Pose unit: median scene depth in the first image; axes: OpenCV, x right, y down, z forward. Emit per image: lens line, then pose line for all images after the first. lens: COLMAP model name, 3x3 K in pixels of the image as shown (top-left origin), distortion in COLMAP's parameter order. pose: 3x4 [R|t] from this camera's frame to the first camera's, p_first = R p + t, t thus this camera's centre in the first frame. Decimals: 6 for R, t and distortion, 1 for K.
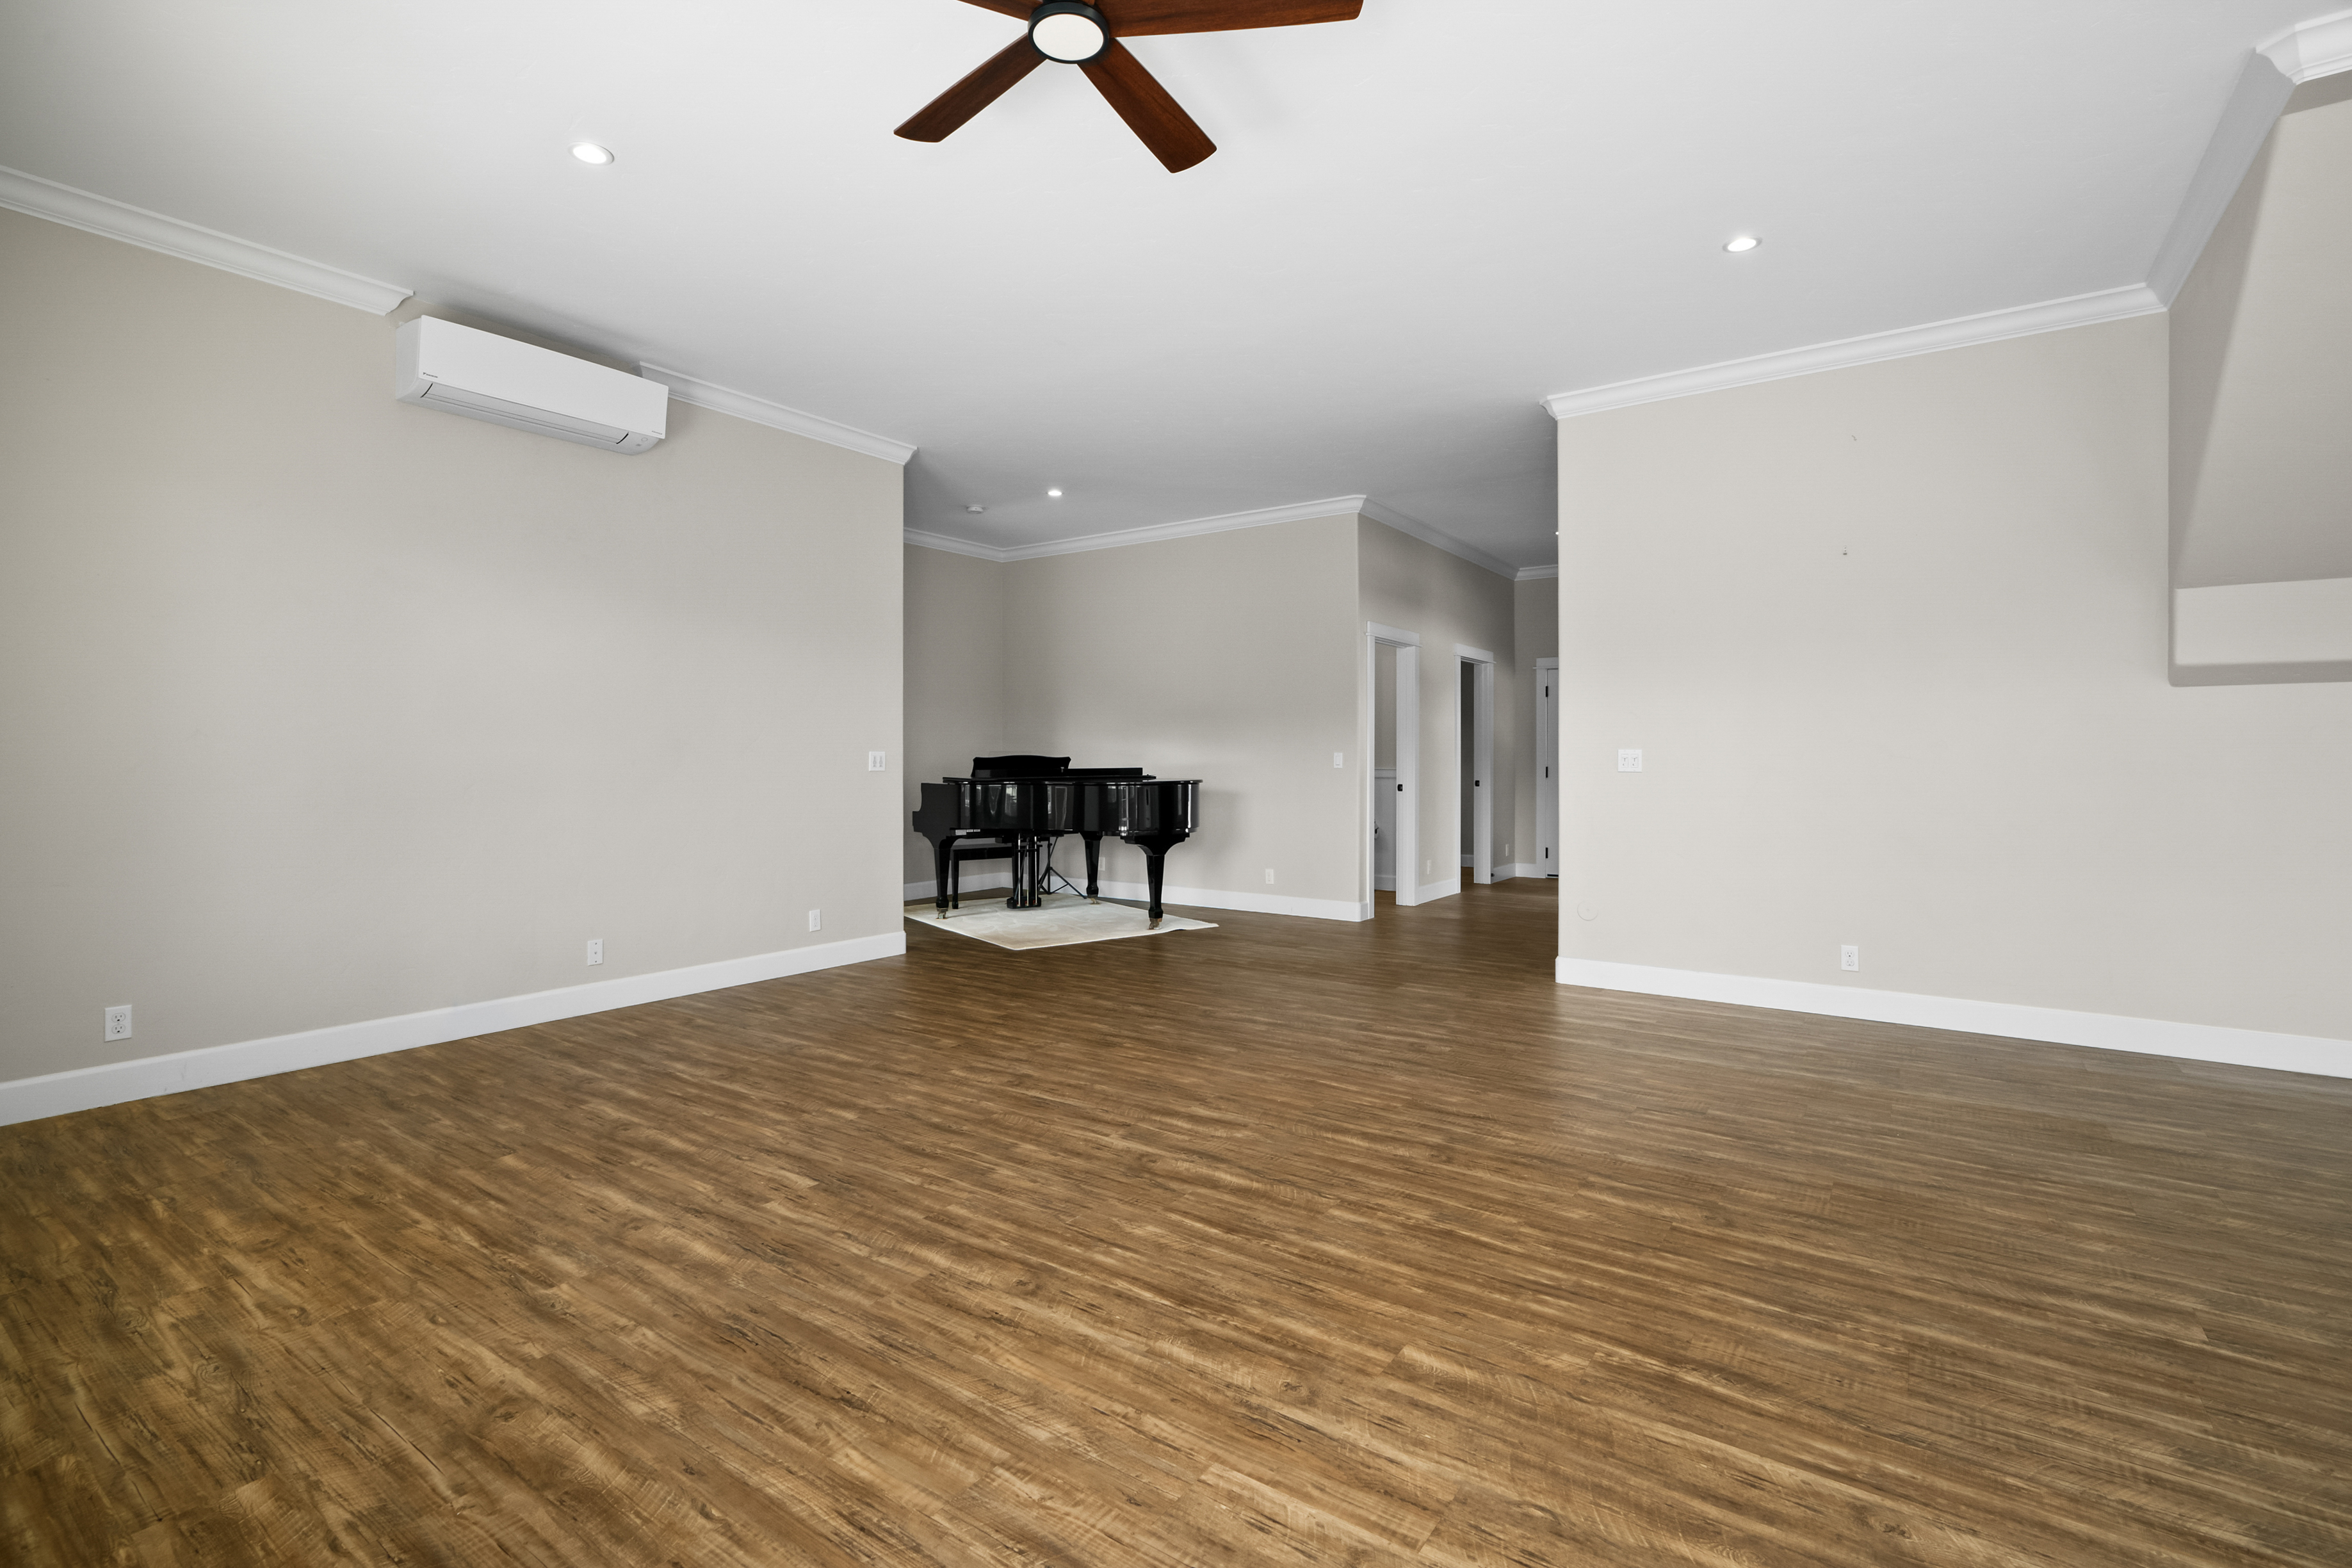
lens RADIAL K [[1082.4, 0, 1162.2], [0, 1082.4, 750.6], [0, 0, 1]] dist [-0.003451, 0.002280]
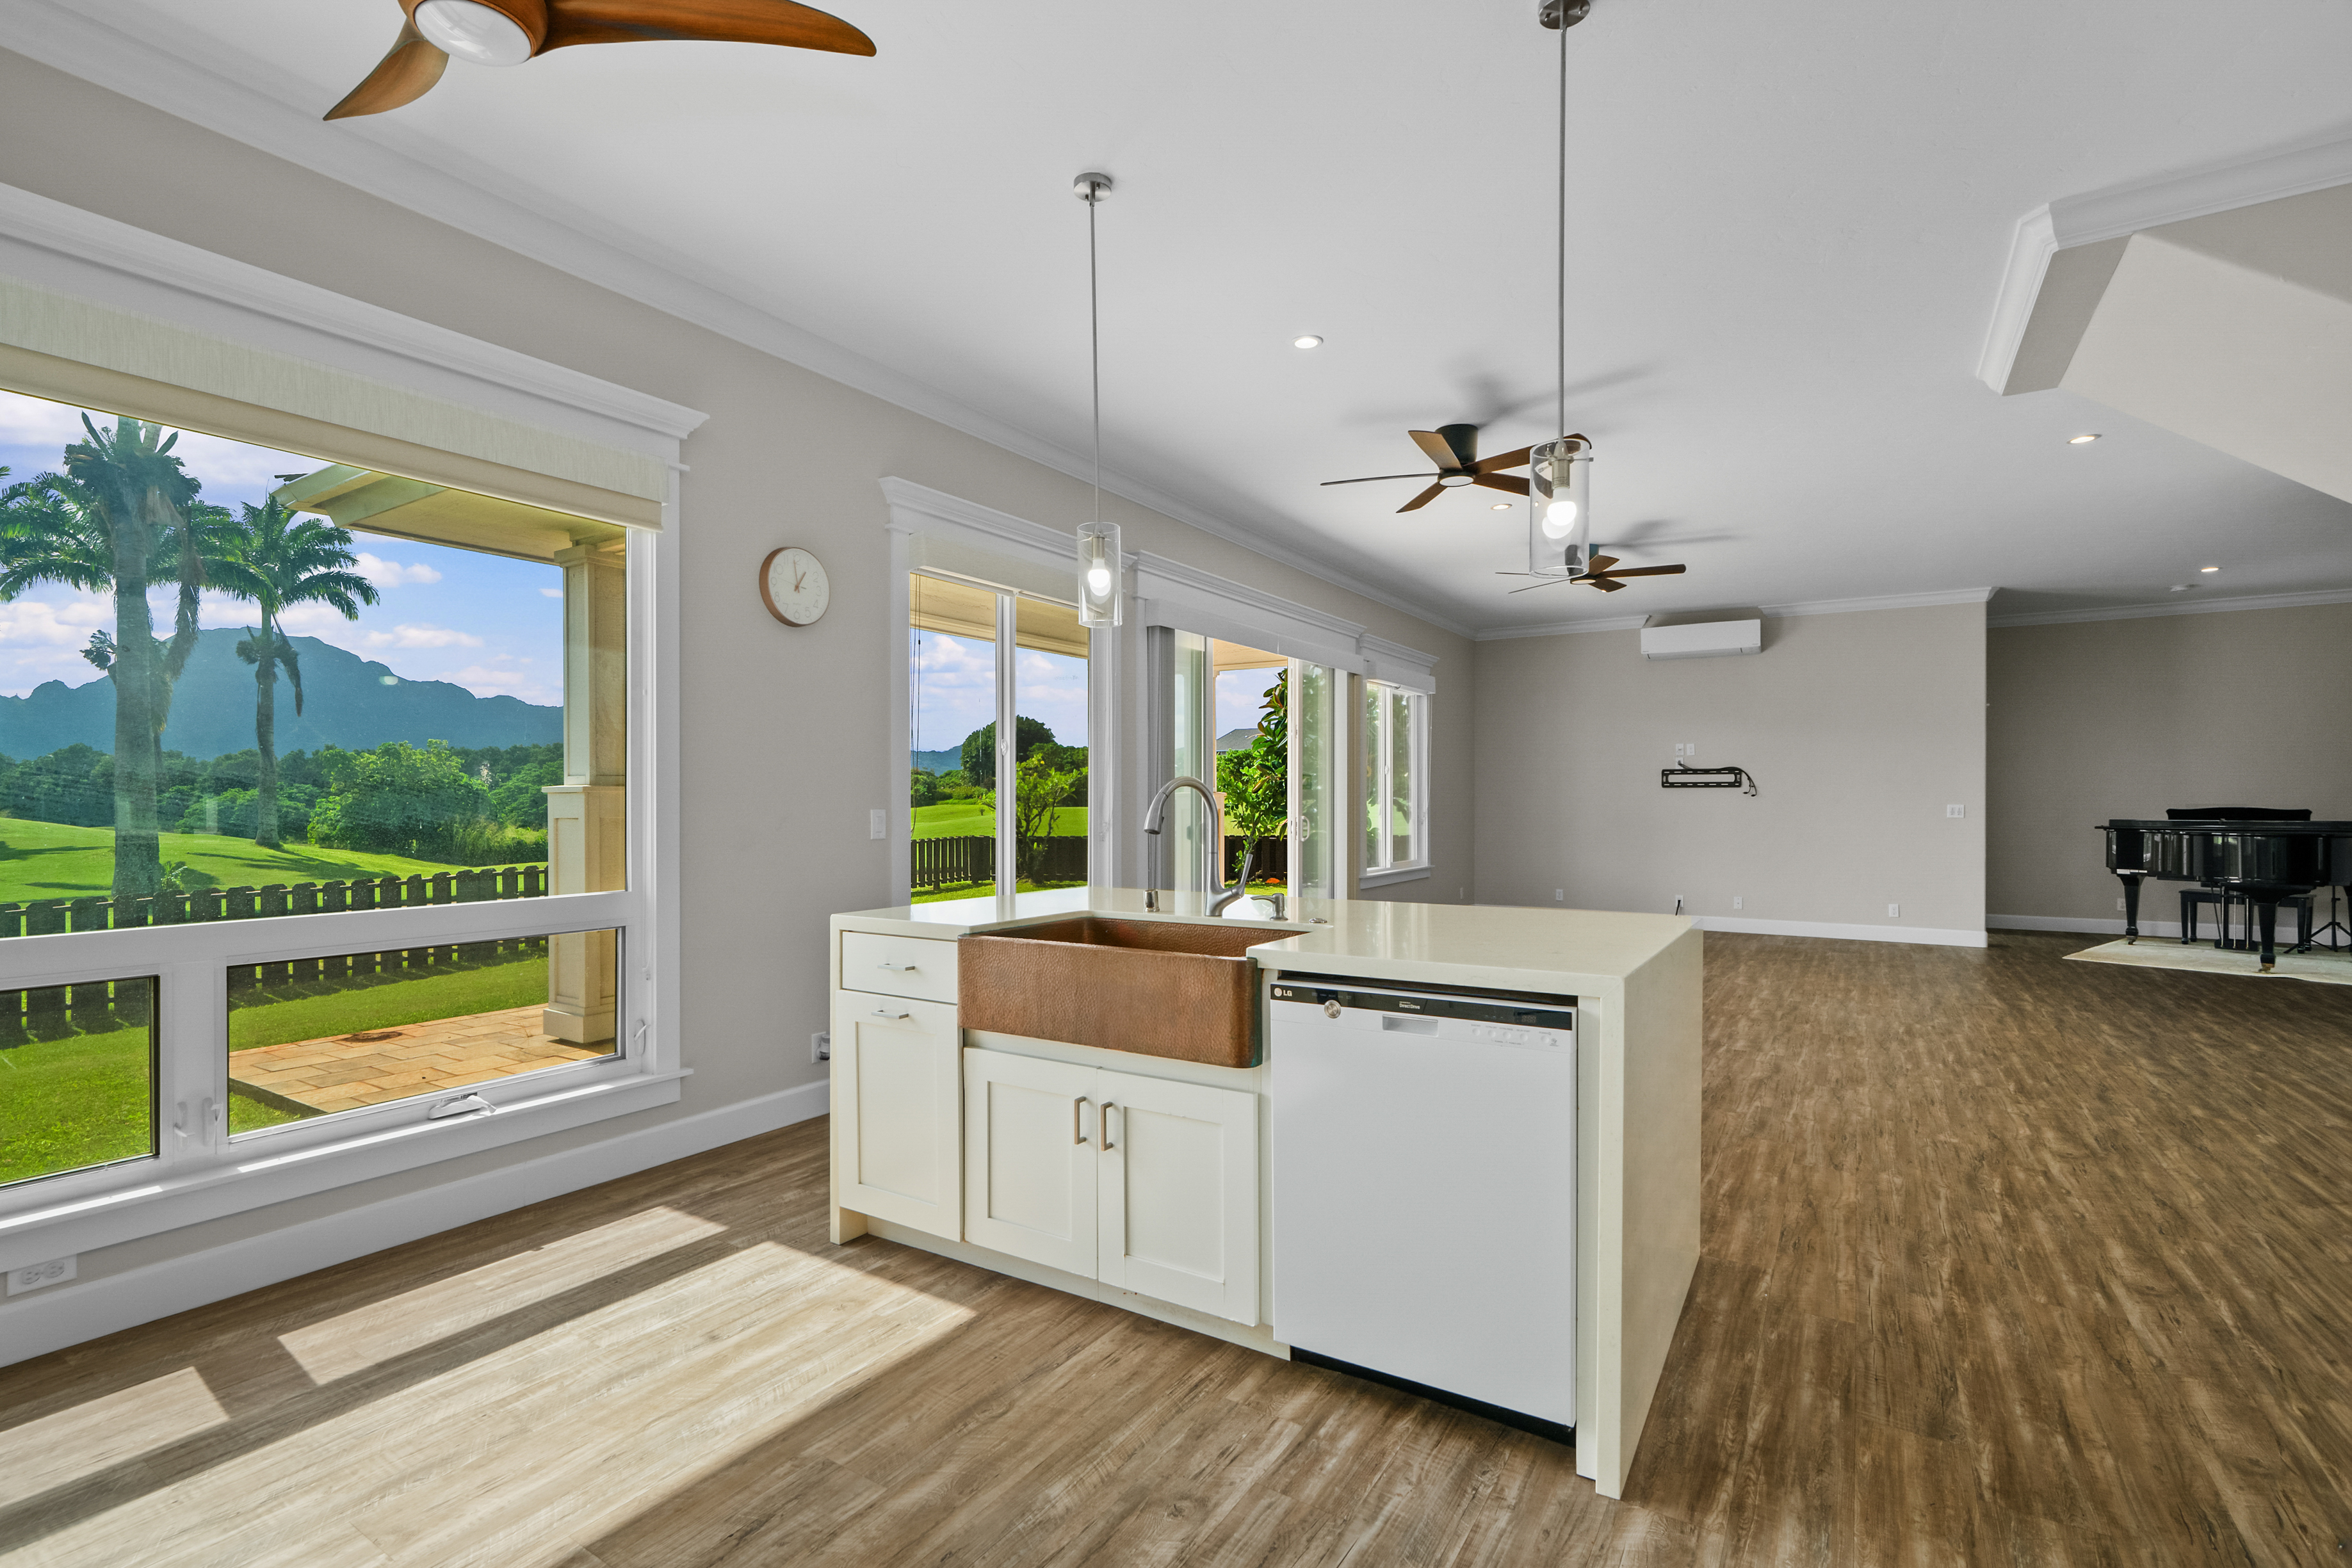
lens RADIAL K [[1082.4, 0, 1158.9], [0, 1082.4, 806.4], [0, 0, 1]] dist [-0.003451, 0.002280]
pose [[0.036097, 0.003154, -0.999343, 2.451581], [0.009261, 0.999951, 0.003491, -0.026121], [0.999305, -0.009381, 0.036066, -0.294385]]
